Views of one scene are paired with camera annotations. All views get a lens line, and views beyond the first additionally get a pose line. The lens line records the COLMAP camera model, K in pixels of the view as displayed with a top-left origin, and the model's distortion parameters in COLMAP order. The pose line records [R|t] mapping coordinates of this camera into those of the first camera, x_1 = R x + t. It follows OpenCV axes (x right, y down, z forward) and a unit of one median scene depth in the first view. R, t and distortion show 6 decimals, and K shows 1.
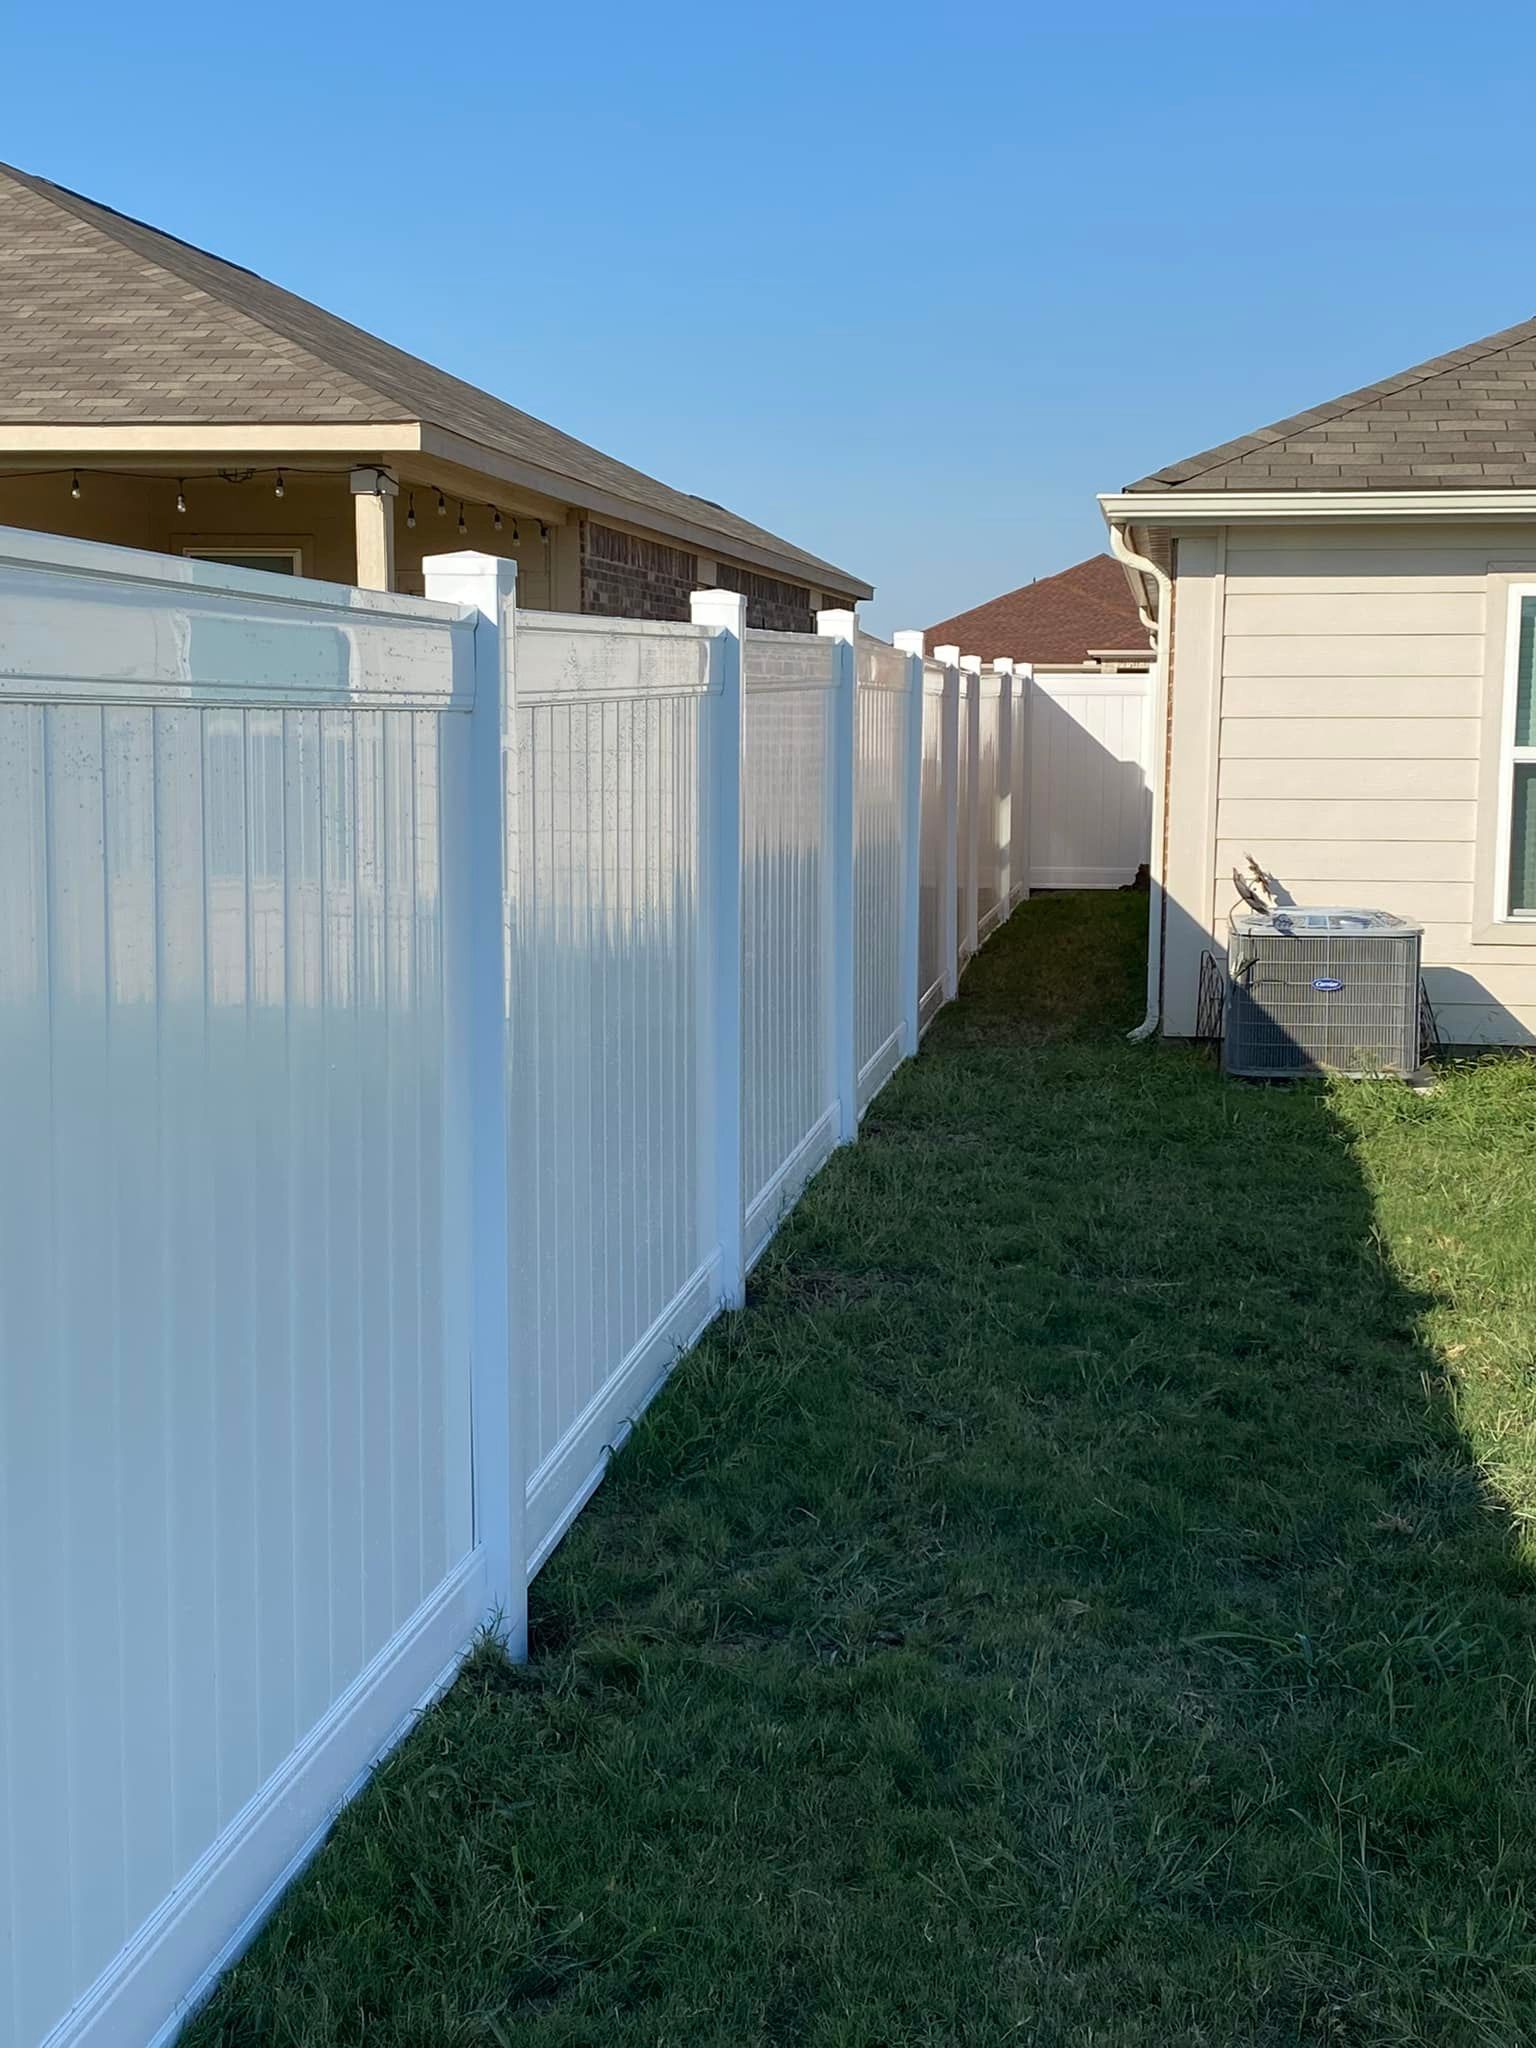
lens RADIAL K [[2848.4, 0, 768.0], [0, 2848.4, 1024.0], [0, 0, 1]] dist [0.278084, -0.959400]
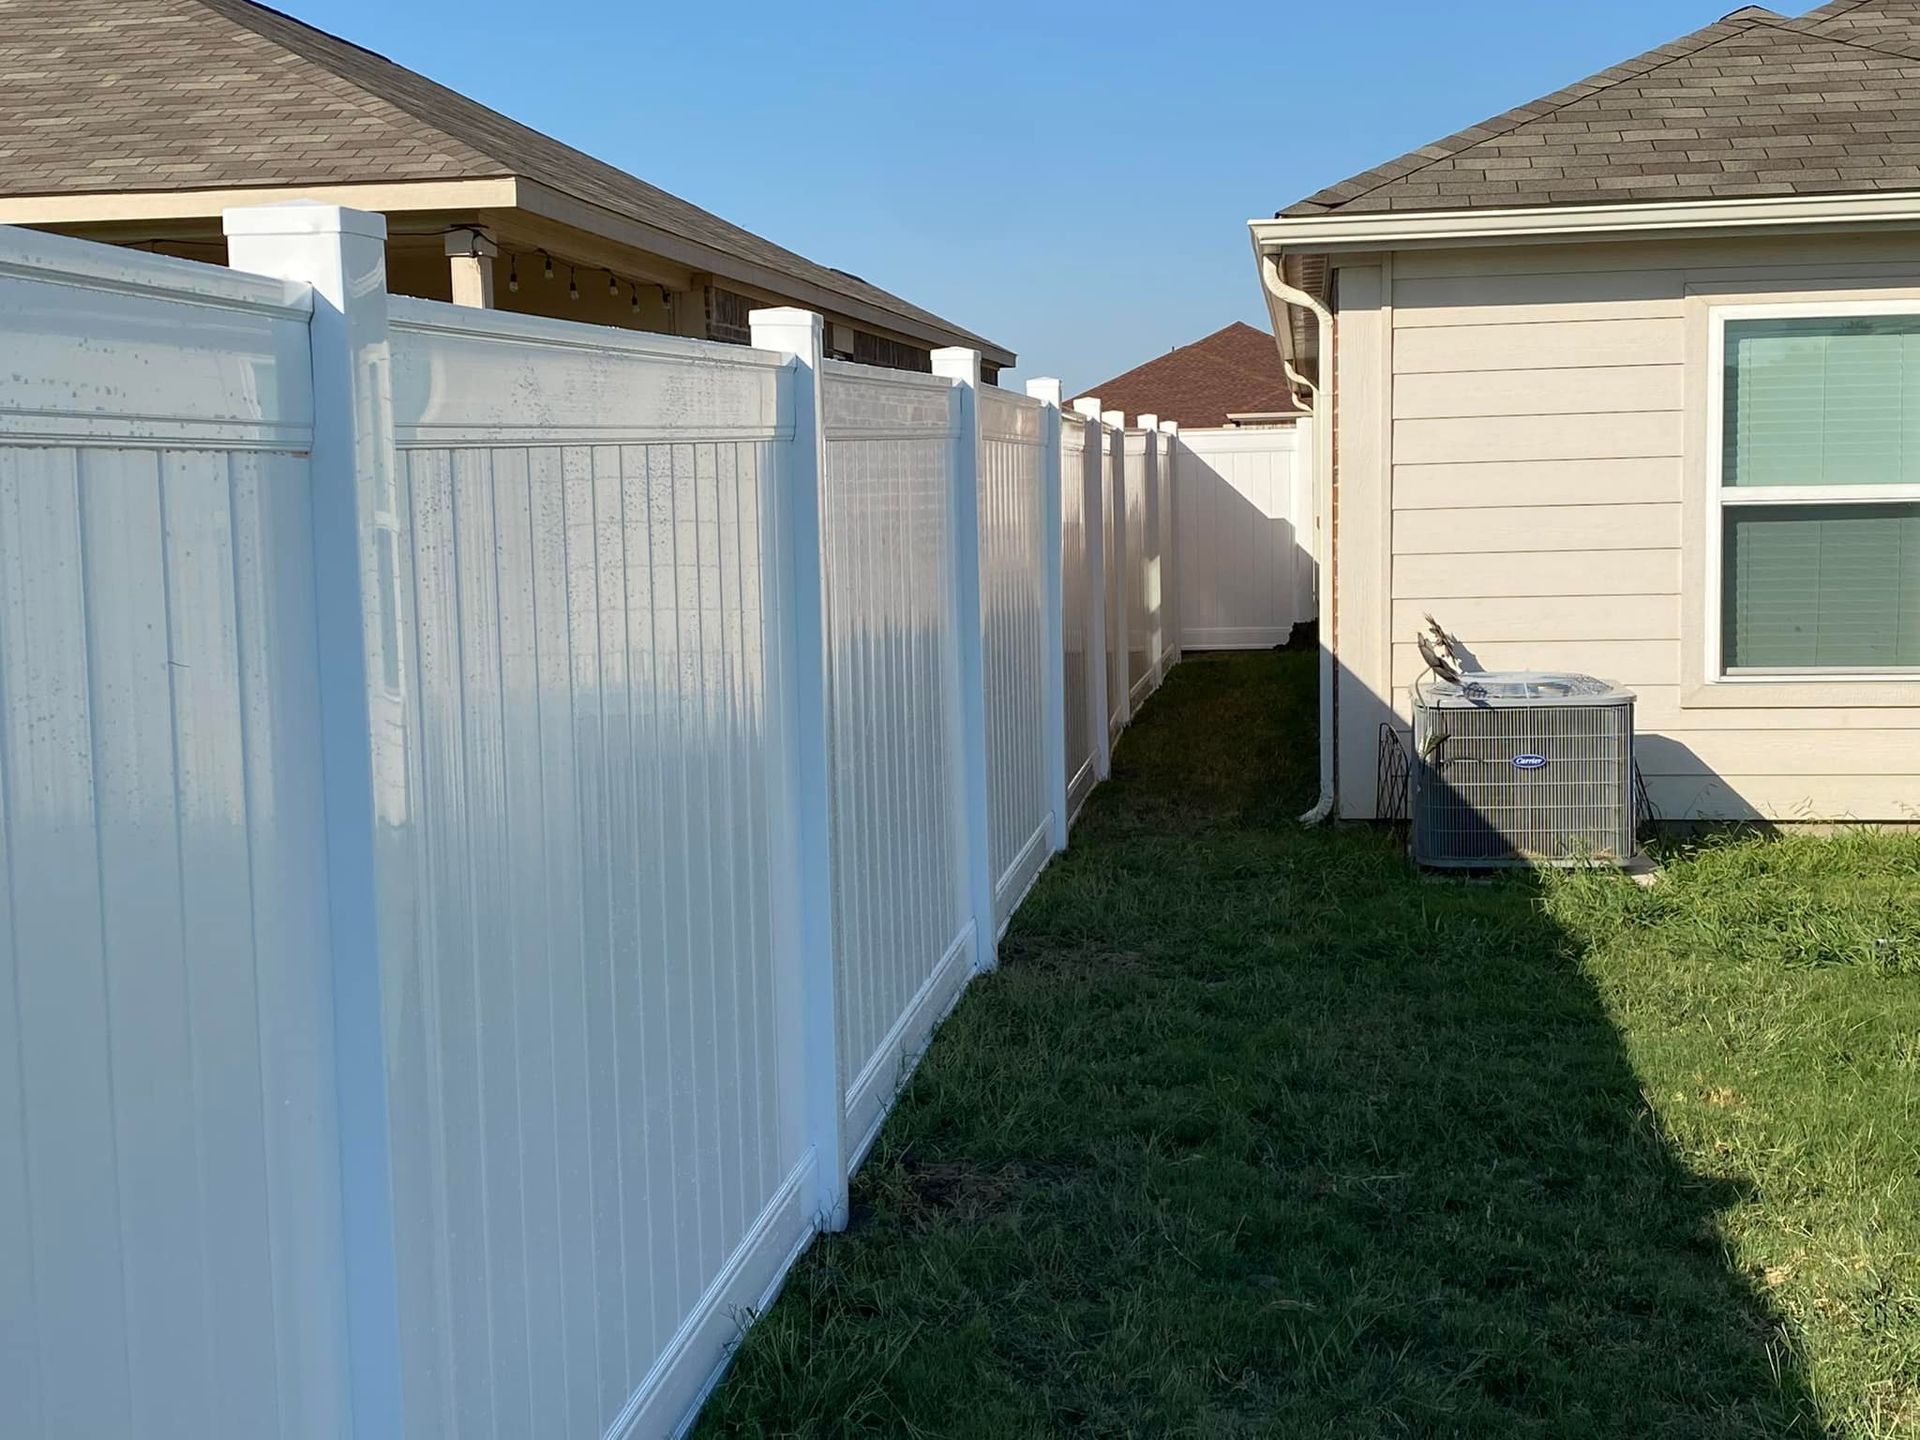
lens RADIAL K [[2670.4, 0, 927.0], [0, 2670.4, 717.2], [0, 0, 1]] dist [0.278084, -0.959400]
pose [[0.999570, -0.029204, -0.002449, 0.011733], [0.029143, 0.999334, -0.021951, -0.013464], [0.003089, 0.021870, 0.999756, 0.159902]]
